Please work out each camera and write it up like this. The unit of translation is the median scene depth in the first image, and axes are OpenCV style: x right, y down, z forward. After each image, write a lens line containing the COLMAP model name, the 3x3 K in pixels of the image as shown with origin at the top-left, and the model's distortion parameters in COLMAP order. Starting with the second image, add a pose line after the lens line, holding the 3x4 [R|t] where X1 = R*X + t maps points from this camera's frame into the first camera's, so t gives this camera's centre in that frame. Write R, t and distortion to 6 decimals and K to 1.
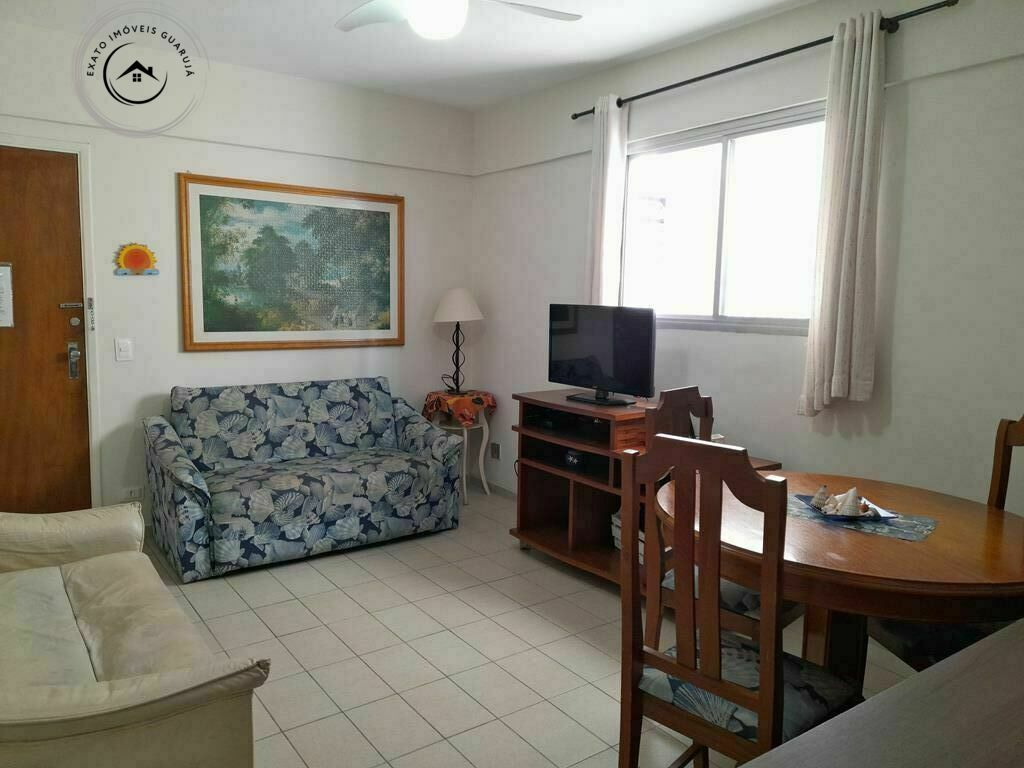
lens RADIAL K [[753.2, 0, 497.5], [0, 753.2, 378.9], [0, 0, 1]] dist [0.049775, -0.042517]
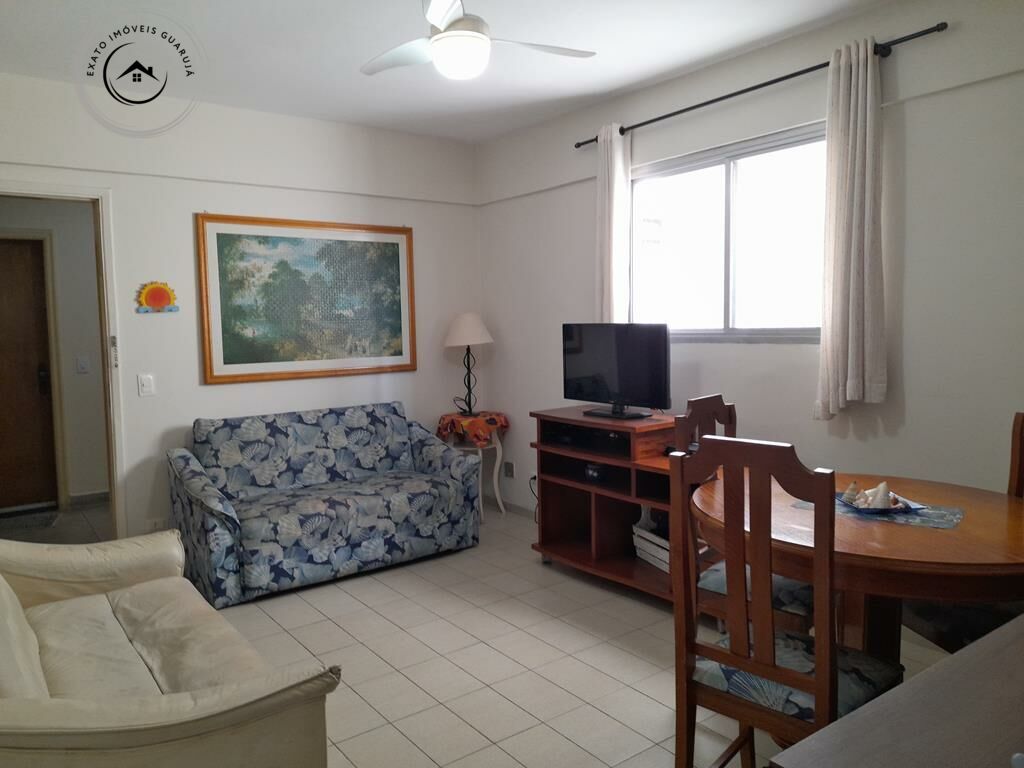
lens RADIAL K [[738.4, 0, 498.0], [0, 738.4, 377.2], [0, 0, 1]] dist [0.047246, -0.049774]
pose [[0.999279, -0.037961, 0.000953, -0.022176], [0.037972, 0.998727, -0.033203, 0.004052], [0.000309, 0.033216, 0.999448, -0.014610]]
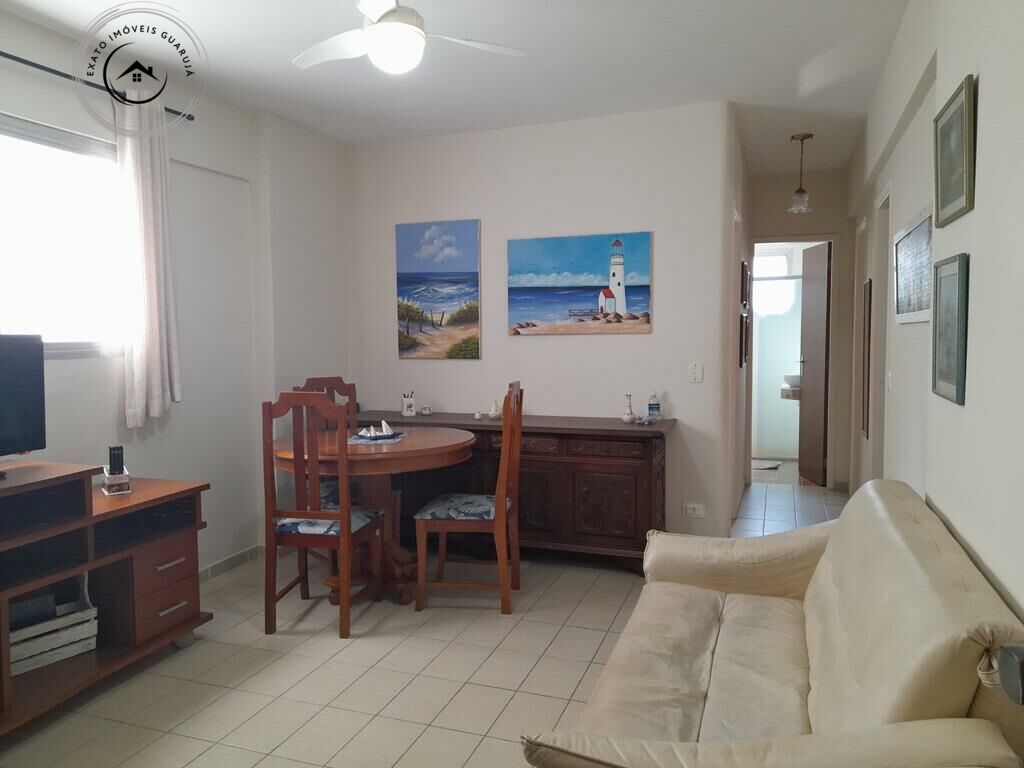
lens RADIAL K [[744.1, 0, 511.4], [0, 744.1, 380.1], [0, 0, 1]] dist [0.065040, -0.091528]
pose [[-0.574894, -0.065405, 0.815609, -0.551464], [0.094063, 0.984909, 0.145283, -0.087853], [-0.812803, 0.160241, -0.560066, 0.805302]]
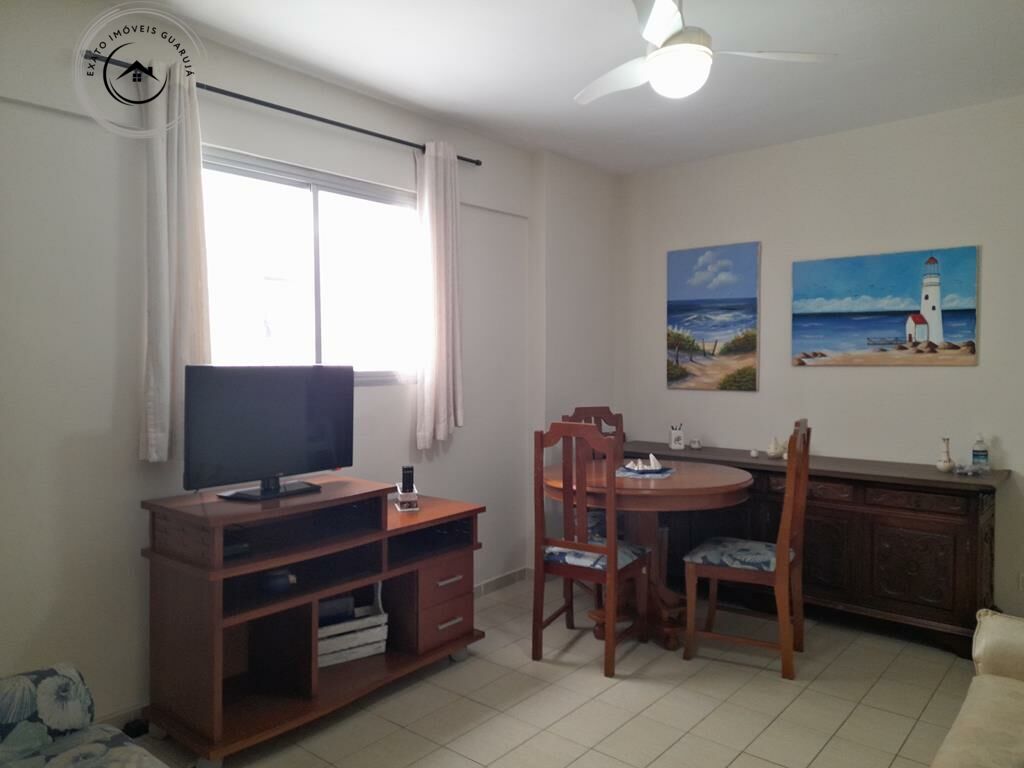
lens RADIAL K [[738.4, 0, 498.0], [0, 738.4, 377.2], [0, 0, 1]] dist [0.047246, -0.049774]
pose [[-0.243137, -0.041355, 0.969110, -0.524575], [0.112327, 0.991169, 0.070478, -0.092868], [-0.963466, 0.125993, -0.236345, 0.800901]]
